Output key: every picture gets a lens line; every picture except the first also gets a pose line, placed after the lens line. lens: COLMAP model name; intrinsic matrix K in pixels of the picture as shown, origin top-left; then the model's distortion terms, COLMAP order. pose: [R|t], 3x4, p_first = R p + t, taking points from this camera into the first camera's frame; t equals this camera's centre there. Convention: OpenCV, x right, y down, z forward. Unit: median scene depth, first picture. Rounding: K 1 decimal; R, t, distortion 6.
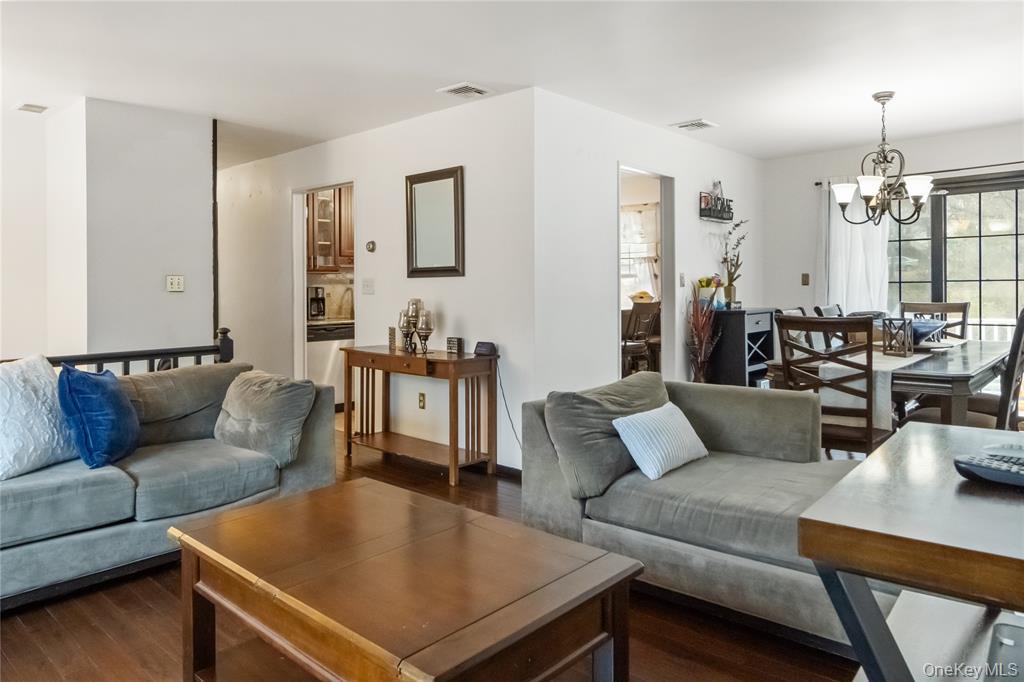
lens RADIAL K [[679.4, 0, 520.2], [0, 679.4, 312.8], [0, 0, 1]] dist [0.003801, 0.002300]
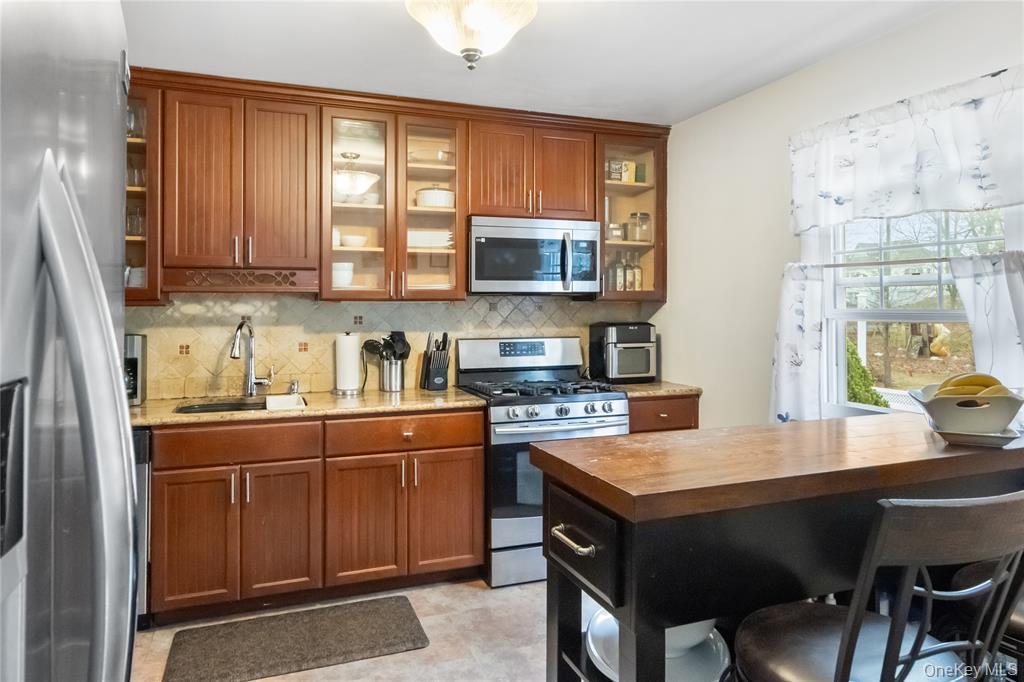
lens RADIAL K [[672.2, 0, 512.7], [0, 672.2, 290.1], [0, 0, 1]] dist [0.002682, 0.000711]
pose [[0.884385, -0.000522, -0.466758, 0.179288], [-0.023606, 0.998670, -0.045843, -0.064473], [0.466161, 0.051561, 0.883196, 0.863830]]
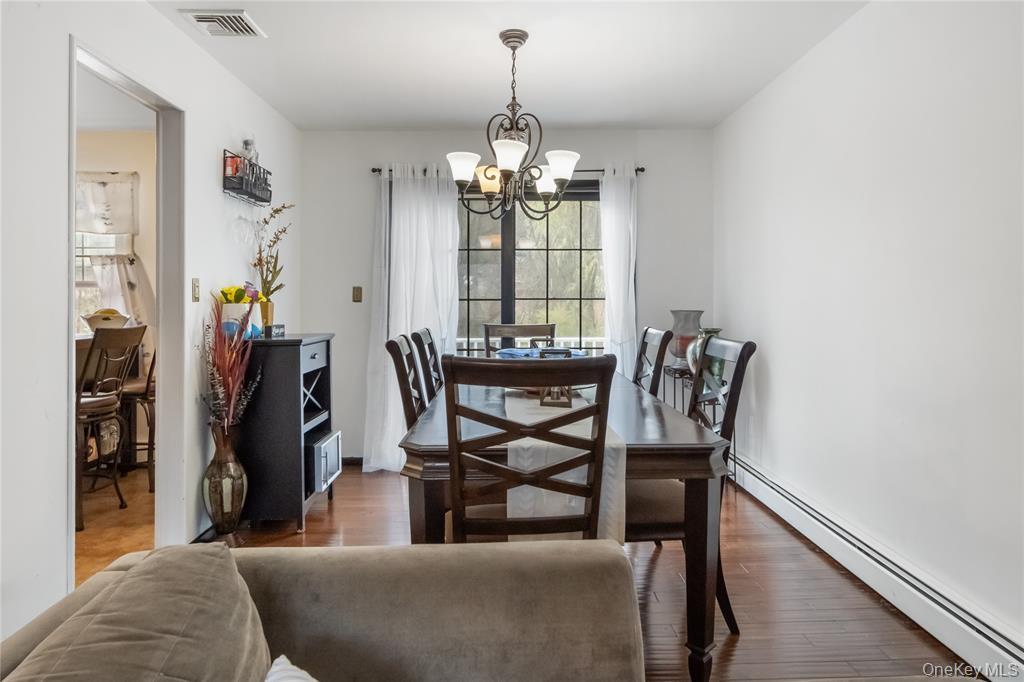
lens RADIAL K [[669.3, 0, 519.7], [0, 669.3, 303.5], [0, 0, 1]] dist [-0.002731, -0.003267]
pose [[0.730680, 0.009944, 0.682647, 0.046822], [0.017350, 0.999301, -0.033128, -0.012229], [-0.682499, 0.036049, 0.729997, 0.374983]]
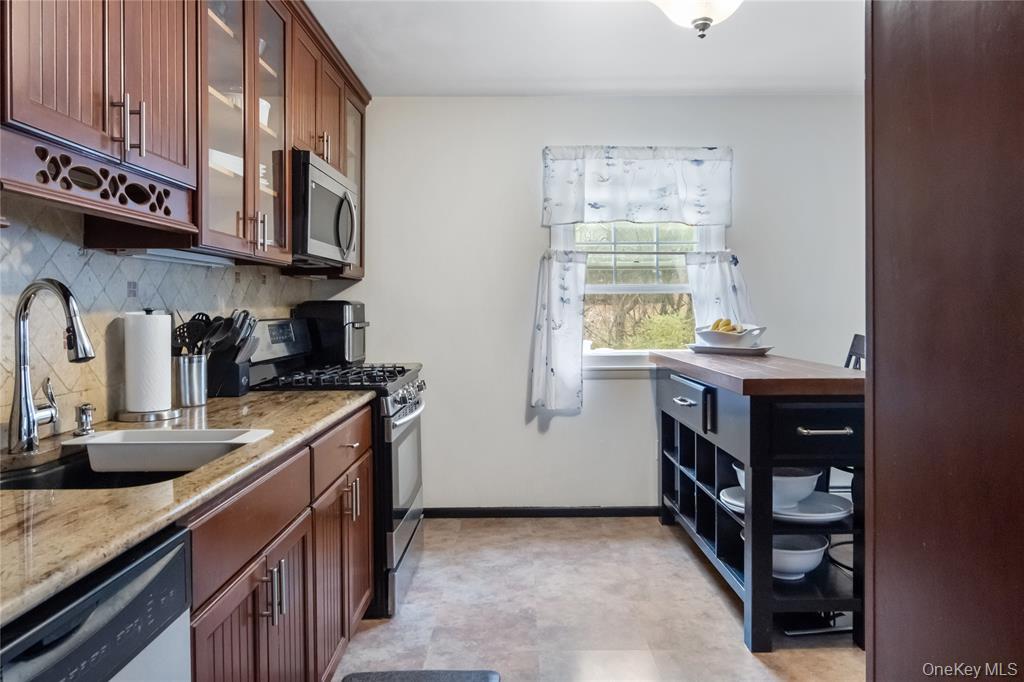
lens RADIAL K [[679.4, 0, 520.2], [0, 679.4, 312.8], [0, 0, 1]] dist [0.003801, 0.002300]
pose [[0.740016, 0.001534, 0.672587, -0.346692], [0.019047, 0.999549, -0.023237, -0.036433], [-0.672319, 0.030007, 0.739653, 0.956240]]
